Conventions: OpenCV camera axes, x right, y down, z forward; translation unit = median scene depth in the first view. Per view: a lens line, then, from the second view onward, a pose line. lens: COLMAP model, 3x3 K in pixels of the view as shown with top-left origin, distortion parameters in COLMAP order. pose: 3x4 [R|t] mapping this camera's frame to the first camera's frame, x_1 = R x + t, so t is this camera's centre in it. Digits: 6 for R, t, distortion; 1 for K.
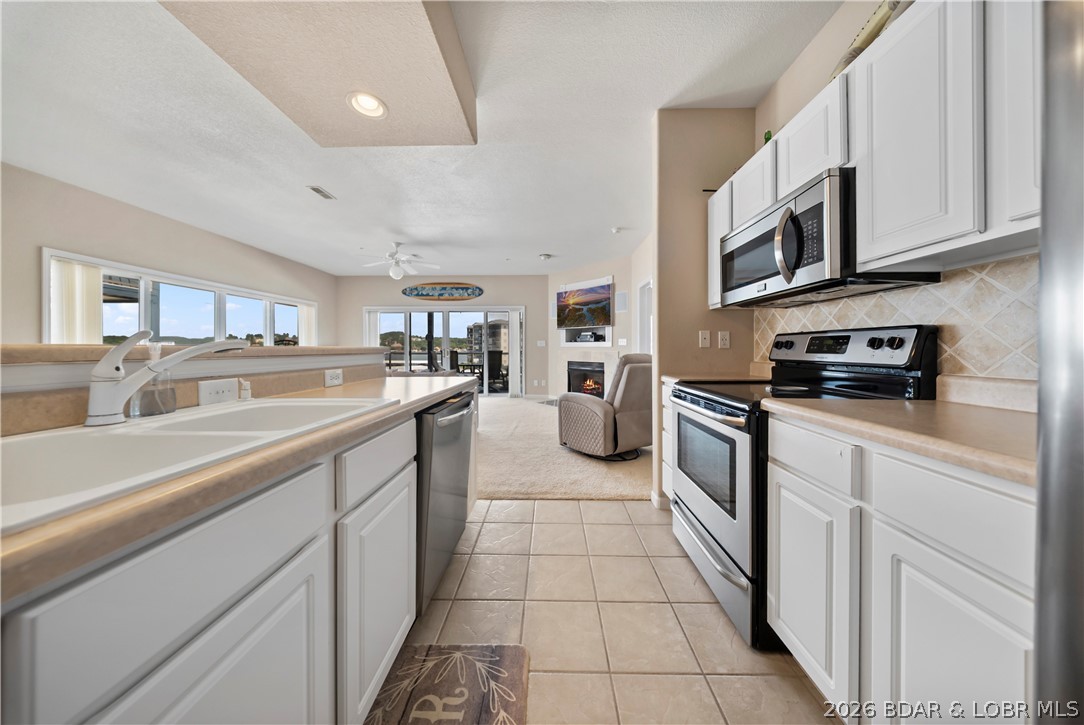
lens RADIAL K [[328.1, 0, 542.3], [0, 328.1, 346.5], [0, 0, 1]] dist [0.014111, -0.000003]
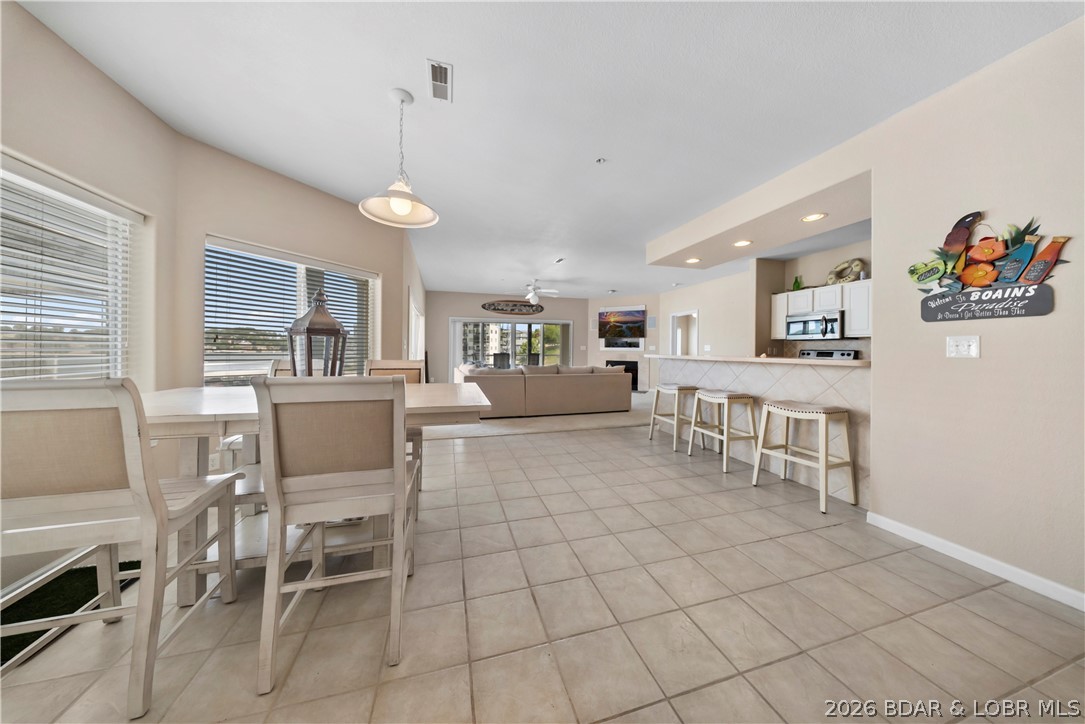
lens RADIAL K [[328.4, 0, 542.8], [0, 328.4, 346.0], [0, 0, 1]] dist [0.014111, -0.000003]
pose [[0.948802, 0.006823, 0.315798, -0.677635], [-0.006382, 0.999977, -0.002429, -0.015027], [-0.315807, 0.000289, 0.948823, -0.295309]]
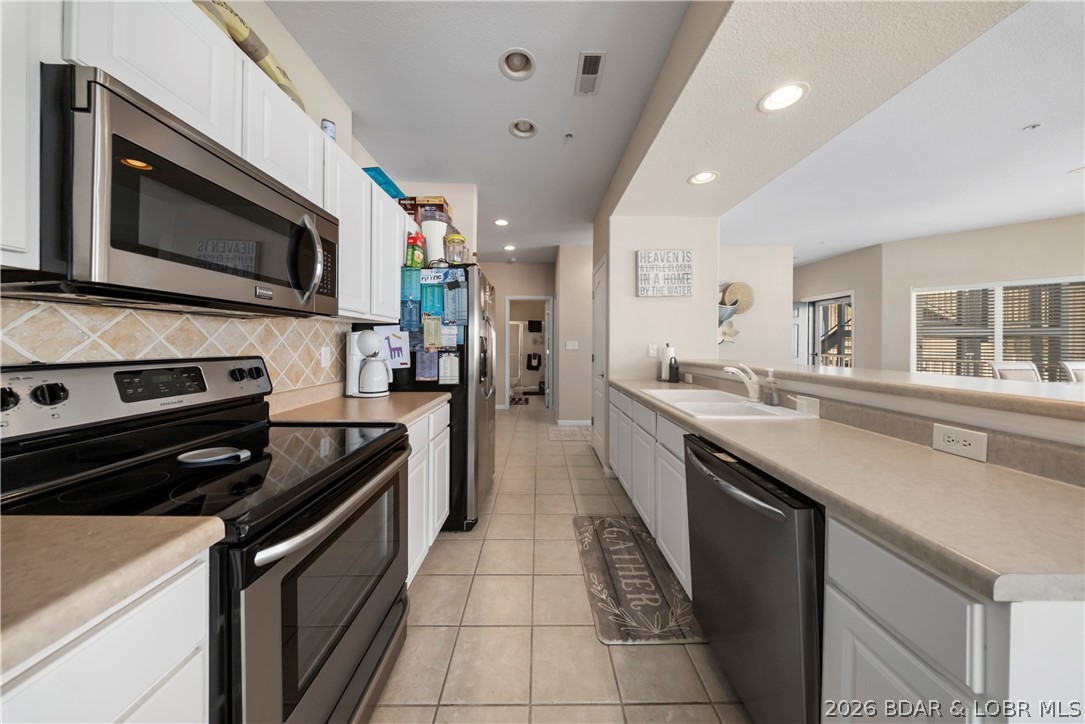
lens RADIAL K [[328.4, 0, 542.8], [0, 328.4, 346.0], [0, 0, 1]] dist [0.014111, -0.000003]
pose [[-0.999202, -0.004571, -0.039684, 0.037879], [-0.004545, 0.999989, -0.000728, -0.018945], [0.039687, -0.000548, -0.999212, 0.399087]]
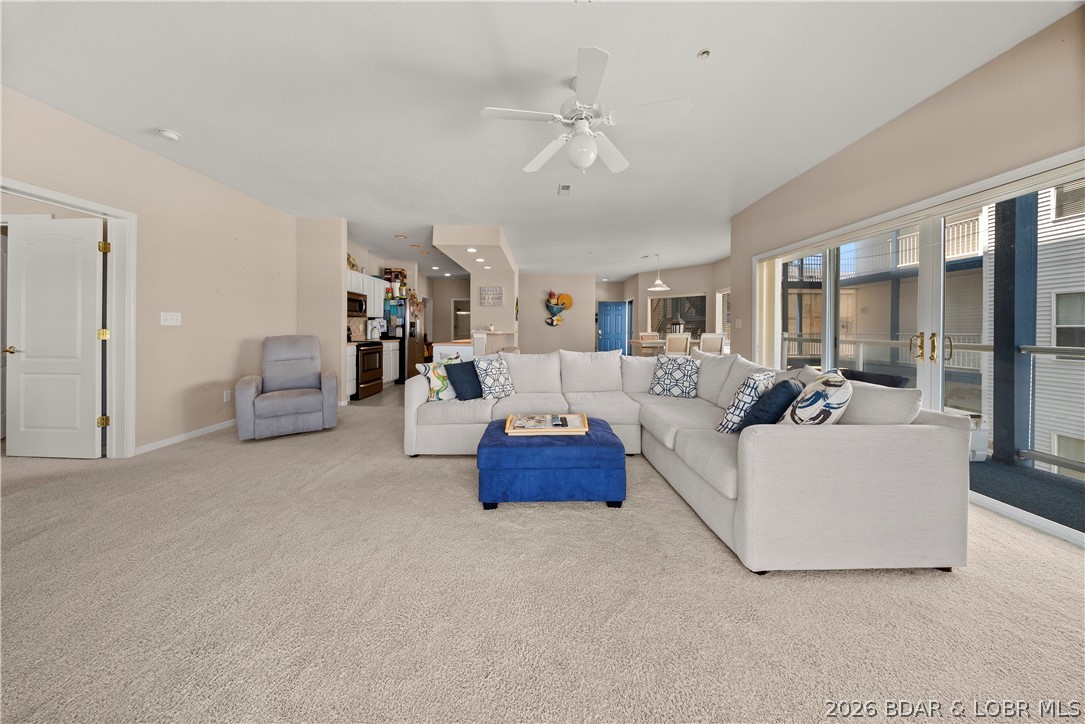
lens RADIAL K [[332.1, 0, 545.2], [0, 332.1, 330.9], [0, 0, 1]] dist [-0.000193, -0.000011]
pose [[-0.999396, -0.004164, -0.034495, -0.304160], [-0.004044, 0.999986, -0.003538, 0.002422], [0.034509, -0.003396, -0.999399, 1.123547]]
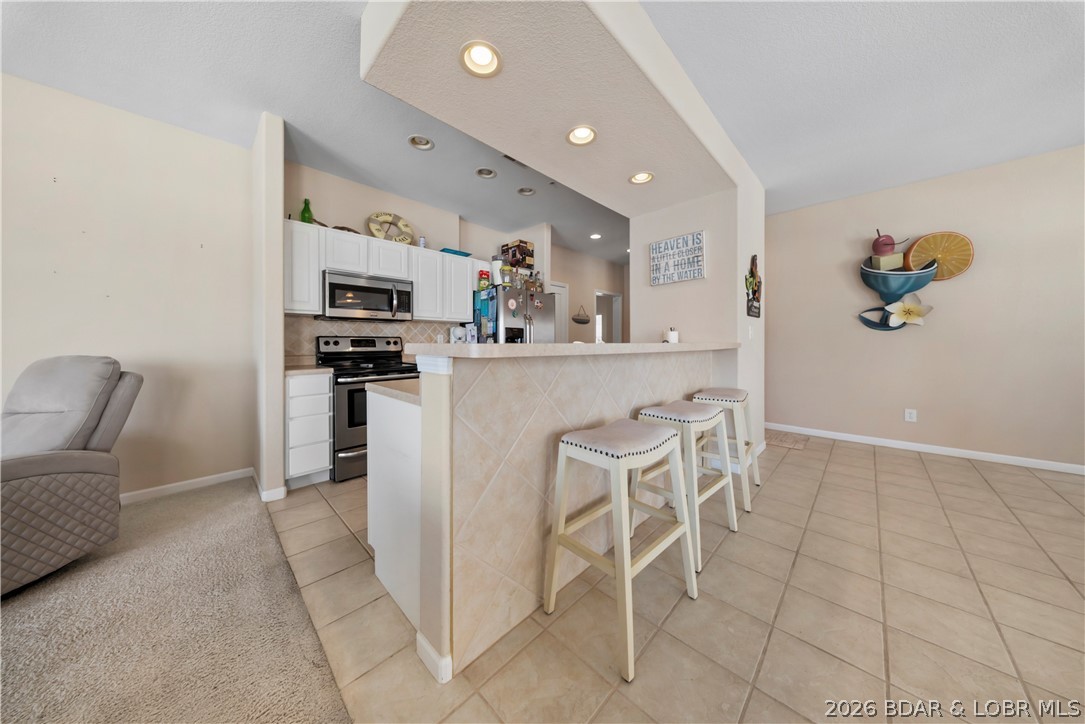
lens RADIAL K [[328.2, 0, 544.7], [0, 328.2, 343.2], [0, 0, 1]] dist [-0.000321, -0.000057]
pose [[-0.735549, 0.002733, 0.677466, -0.340306], [-0.000304, 0.999990, -0.004365, 0.000644], [-0.677471, -0.003417, -0.735541, 0.420739]]
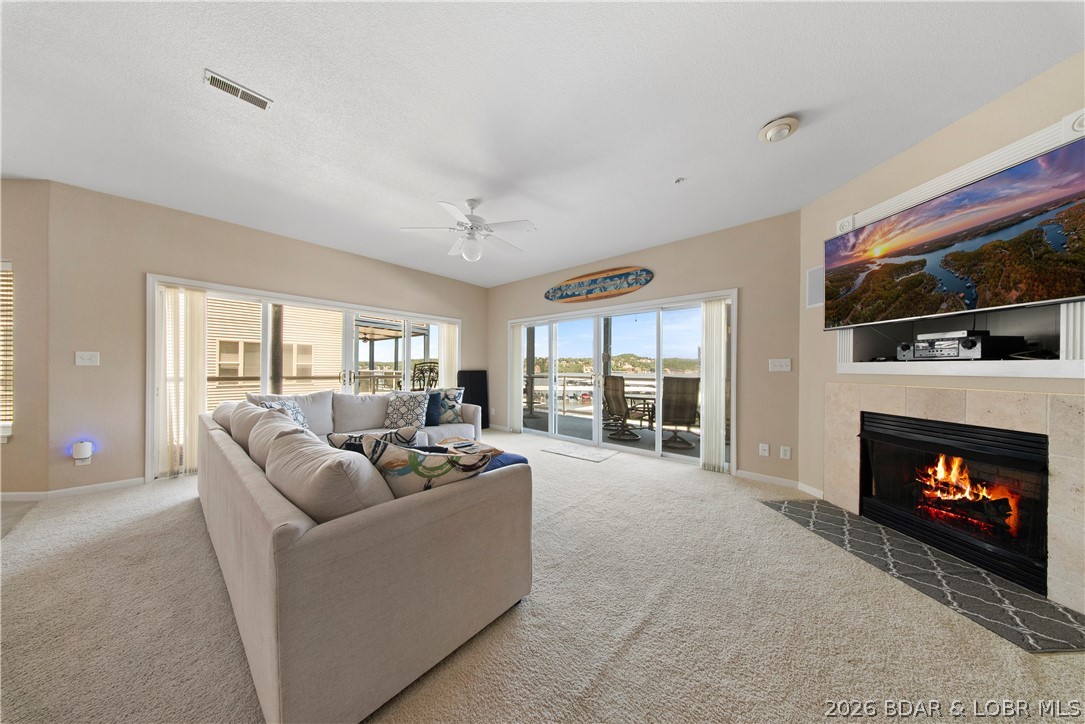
lens RADIAL K [[321.6, 0, 538.2], [0, 321.6, 368.8], [0, 0, 1]] dist [0.004002, -0.000045]
pose [[0.767676, 0.006131, -0.640809, 0.030711], [-0.002594, 0.999976, 0.006459, -0.007081], [0.640833, -0.003297, 0.767673, 0.490888]]
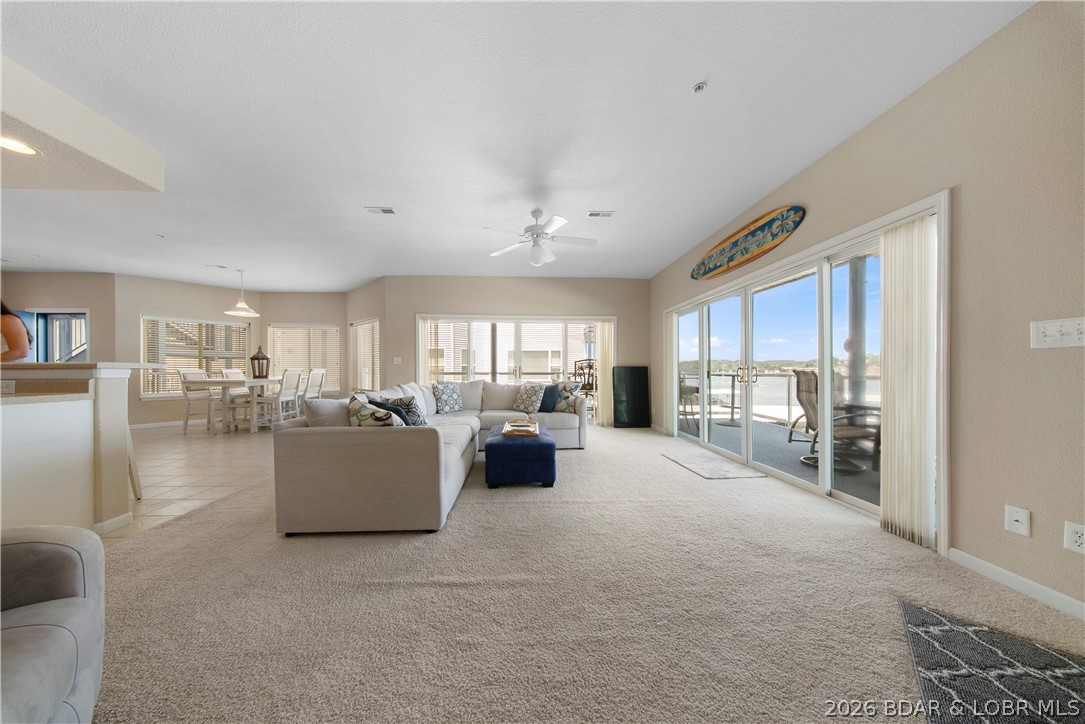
lens RADIAL K [[326.4, 0, 536.4], [0, 326.4, 371.9], [0, 0, 1]] dist [0.000093, -0.000047]
pose [[0.070660, 0.003672, -0.997494, 0.190215], [0.007557, 0.999963, 0.004216, 0.012799], [0.997472, -0.007836, 0.070630, 0.749508]]
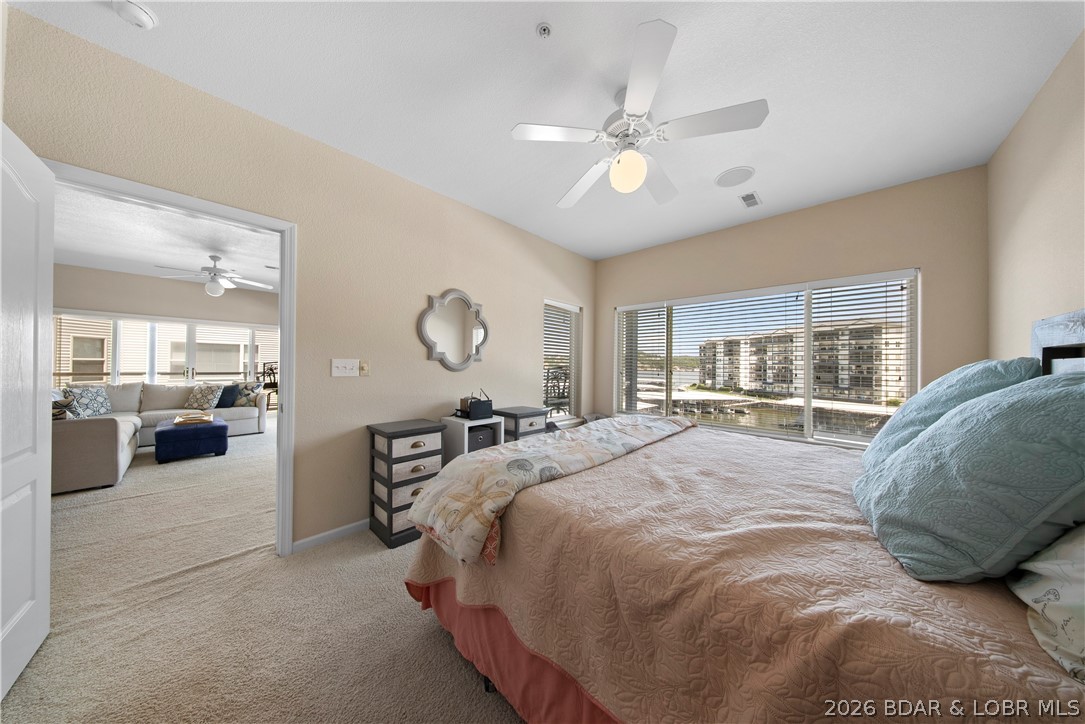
lens RADIAL K [[323.1, 0, 538.3], [0, 323.1, 363.6], [0, 0, 1]] dist [0.000245, -0.000016]
pose [[0.745350, 0.004303, -0.666660, 0.658650], [-0.007206, 0.999973, -0.001601, -0.016469], [0.666635, 0.005997, 0.745360, 0.736220]]
